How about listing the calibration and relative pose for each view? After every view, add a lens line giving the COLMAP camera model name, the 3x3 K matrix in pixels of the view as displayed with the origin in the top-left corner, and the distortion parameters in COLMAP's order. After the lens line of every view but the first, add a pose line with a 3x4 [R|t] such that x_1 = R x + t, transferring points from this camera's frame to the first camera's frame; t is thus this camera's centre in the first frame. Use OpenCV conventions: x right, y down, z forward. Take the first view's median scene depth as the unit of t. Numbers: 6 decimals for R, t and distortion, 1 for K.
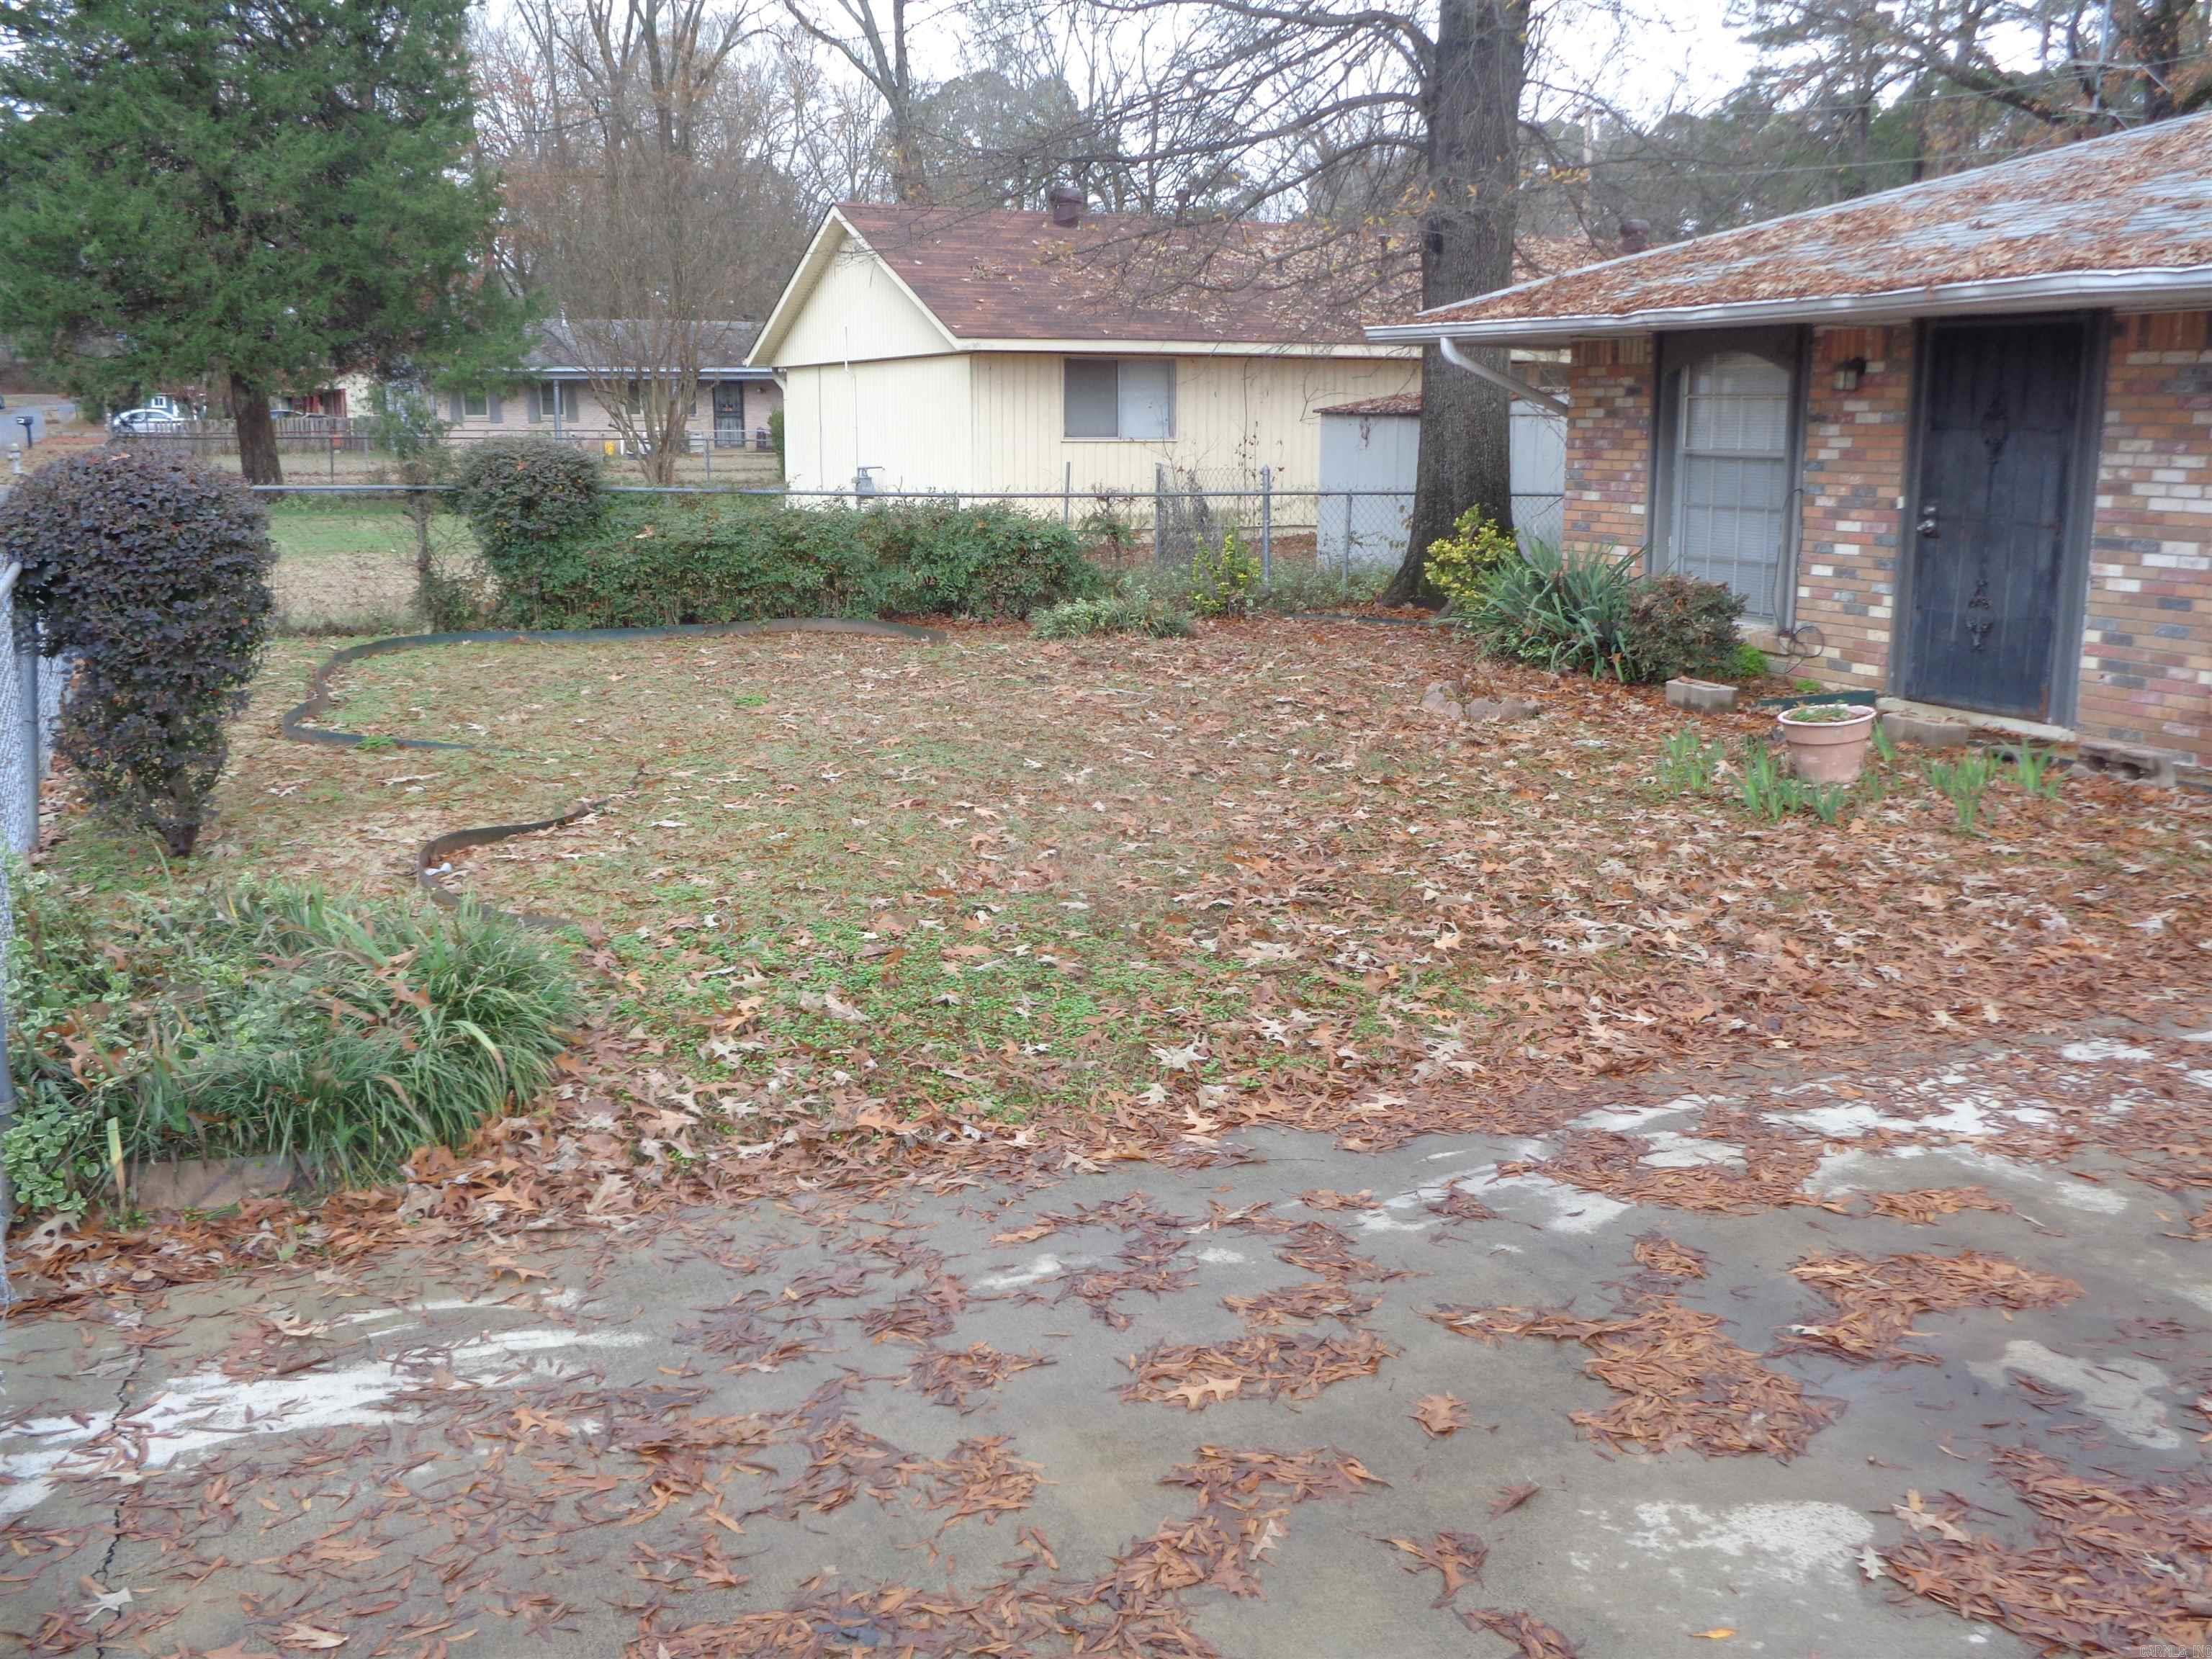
lens RADIAL K [[2093.6, 0, 1108.0], [0, 2093.6, 794.3], [0, 0, 1]] dist [-0.018024, 0.003106]
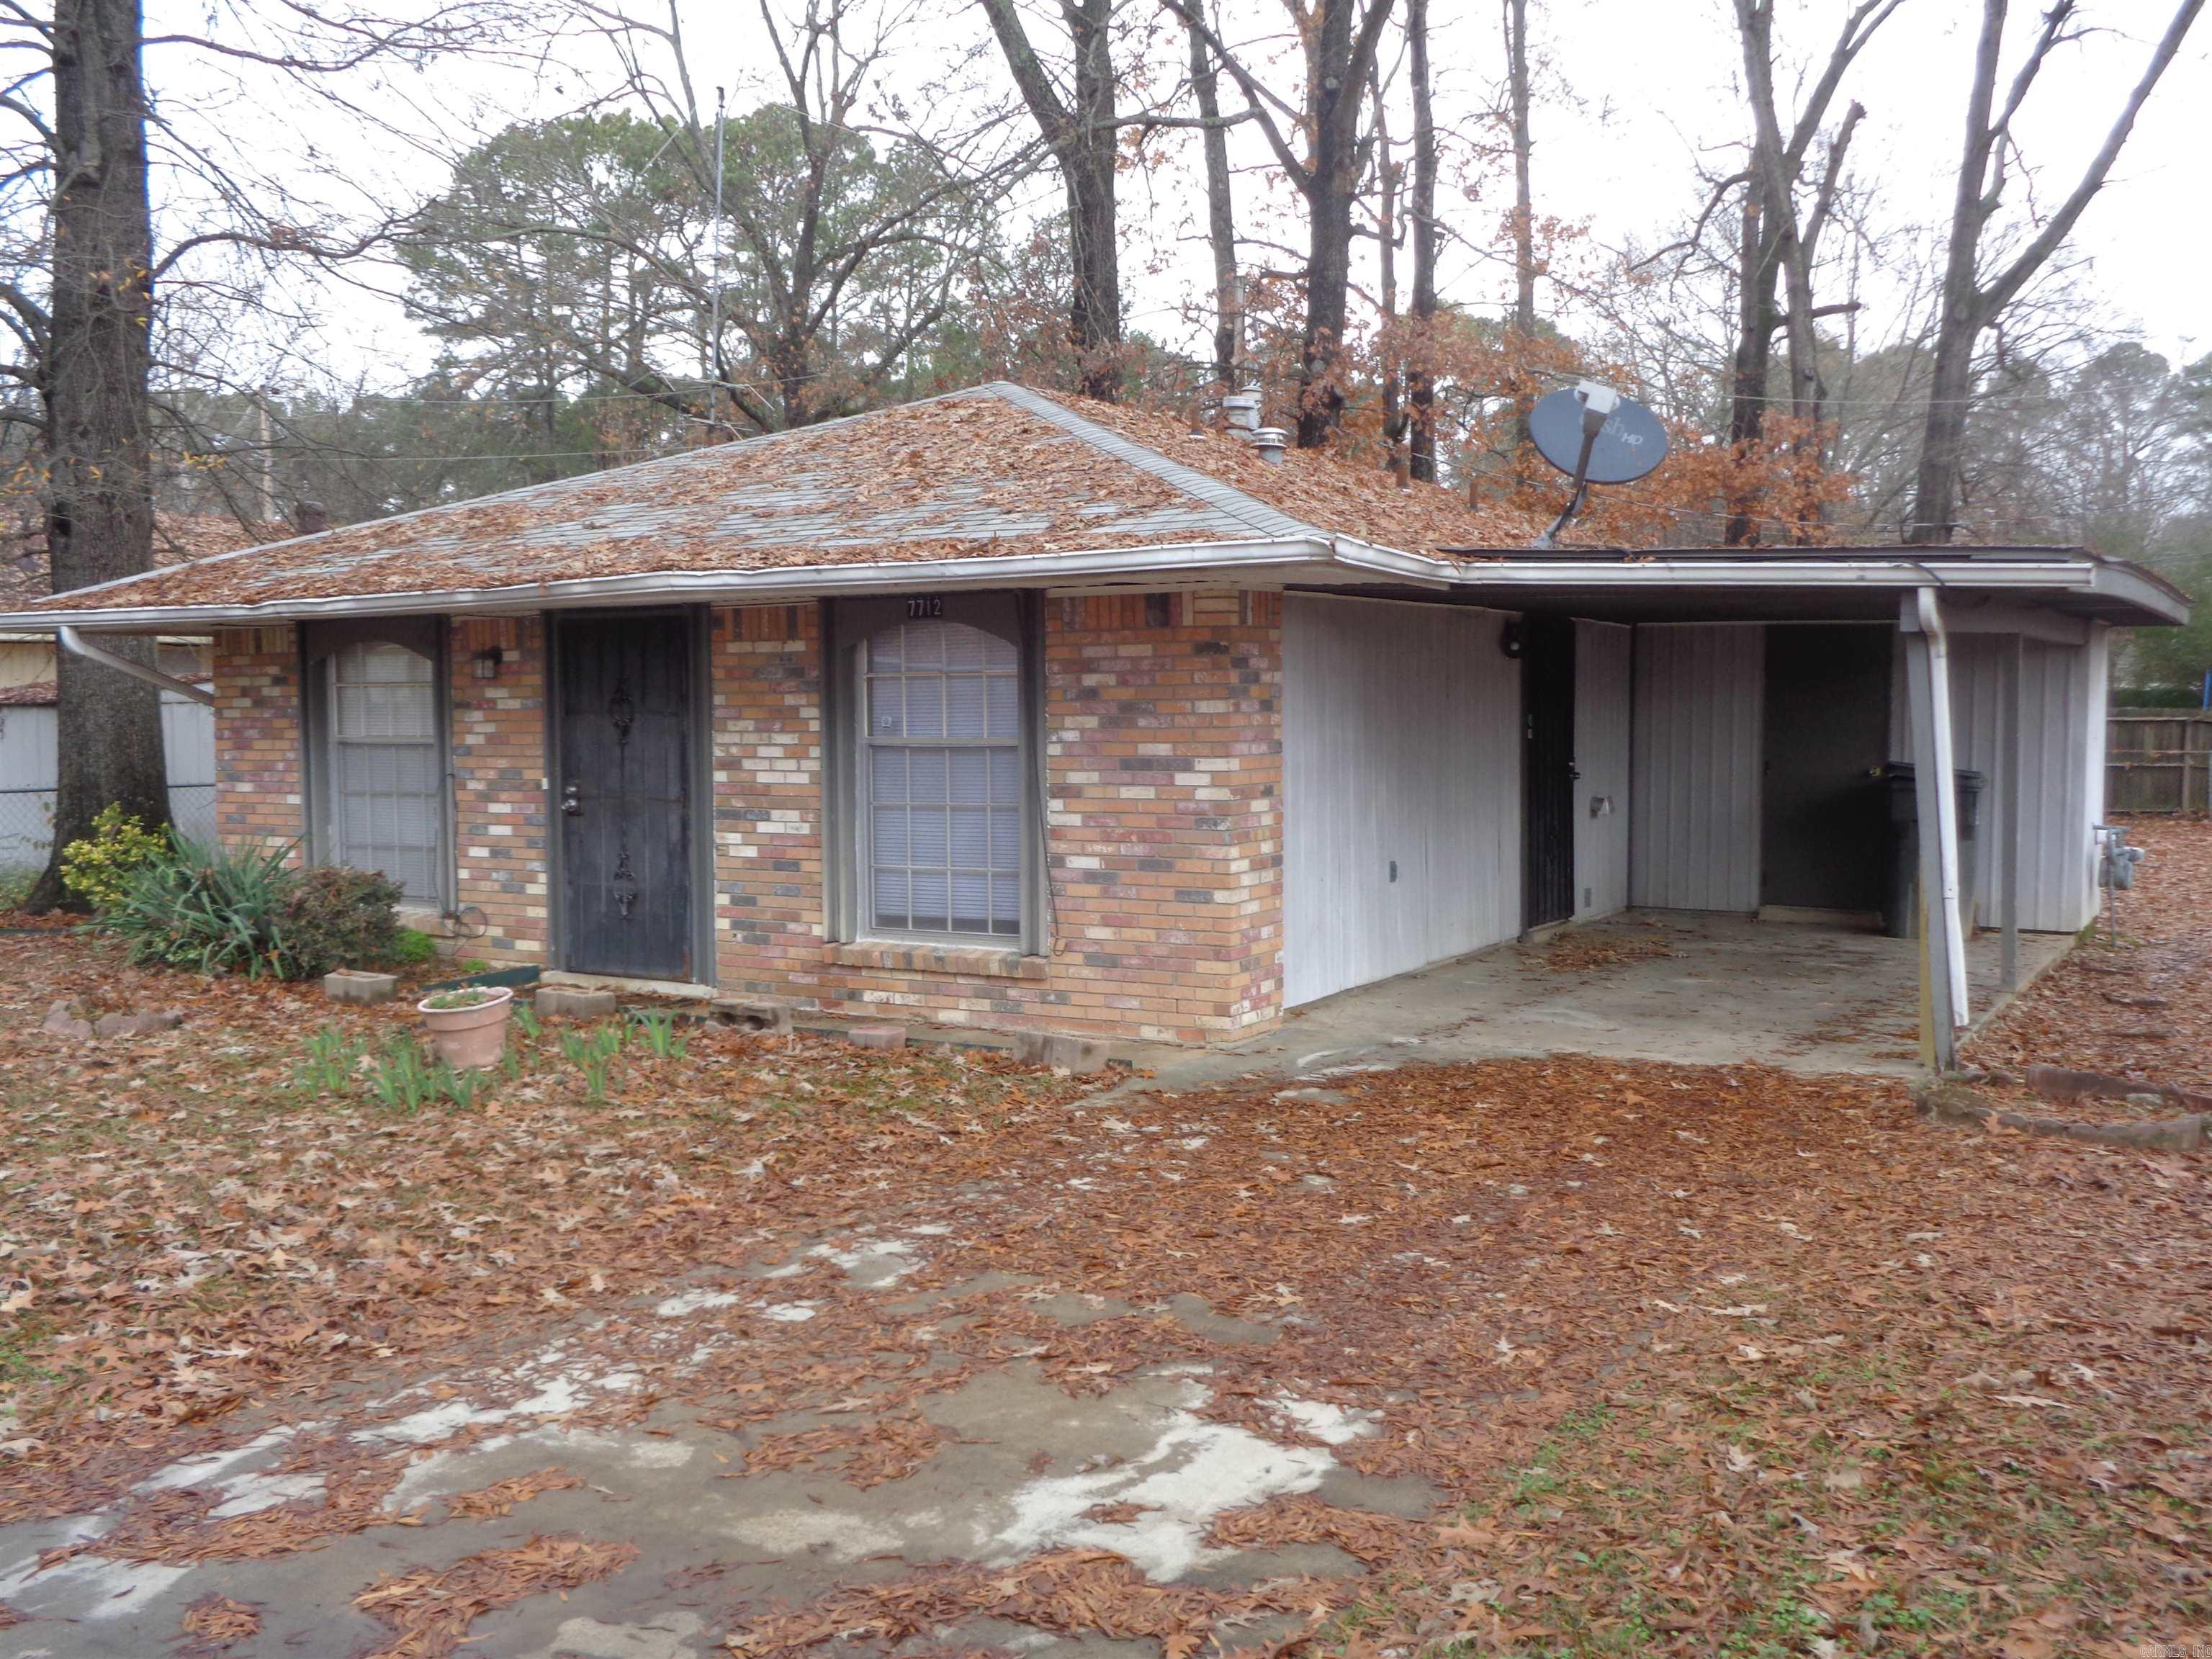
lens RADIAL K [[2093.6, 0, 1108.0], [0, 2093.6, 794.3], [0, 0, 1]] dist [-0.018024, 0.003106]
pose [[0.830180, -0.043259, 0.555815, 0.039810], [0.114504, 0.988960, -0.094055, -0.004958], [-0.545611, 0.141725, 0.825968, -0.018962]]
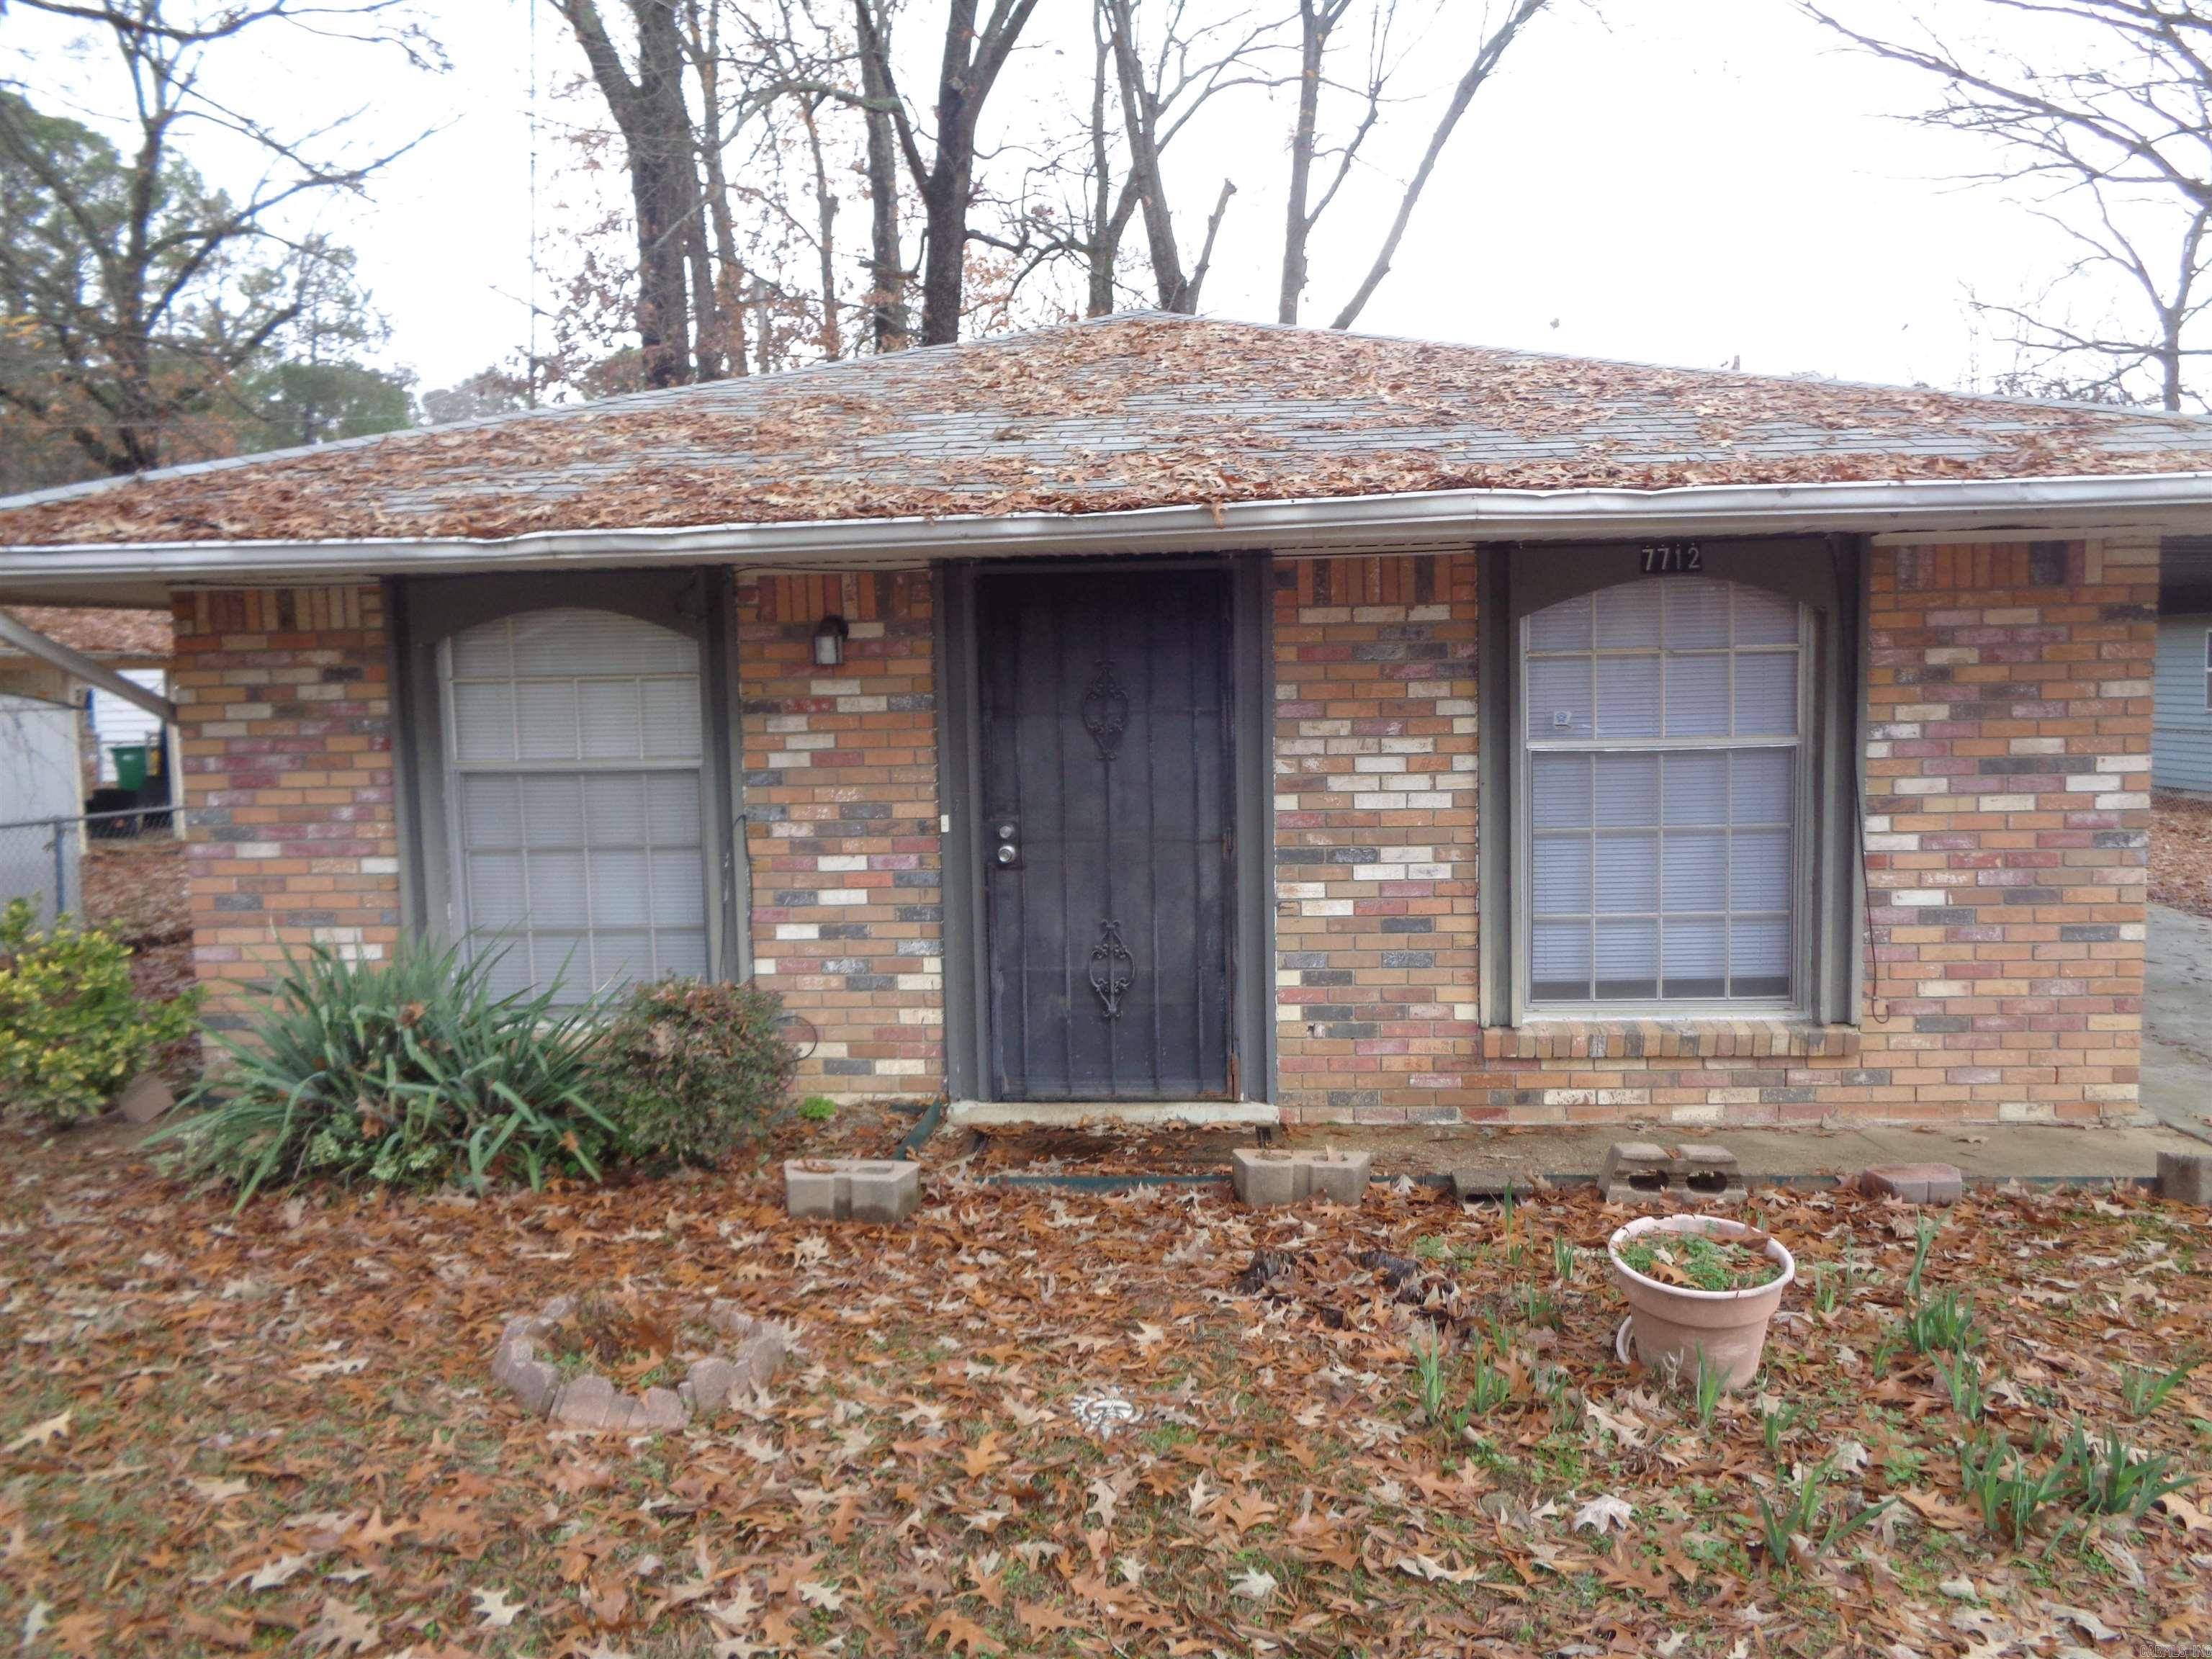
lens RADIAL K [[1649.3, 0, 1103.0], [0, 1649.3, 801.4], [0, 0, 1]] dist [-0.004677, -0.002096]
pose [[0.485838, -0.090198, 0.869383, -0.083800], [0.179961, 0.983673, 0.001488, -0.169850], [-0.855322, 0.155732, 0.494137, 0.840333]]
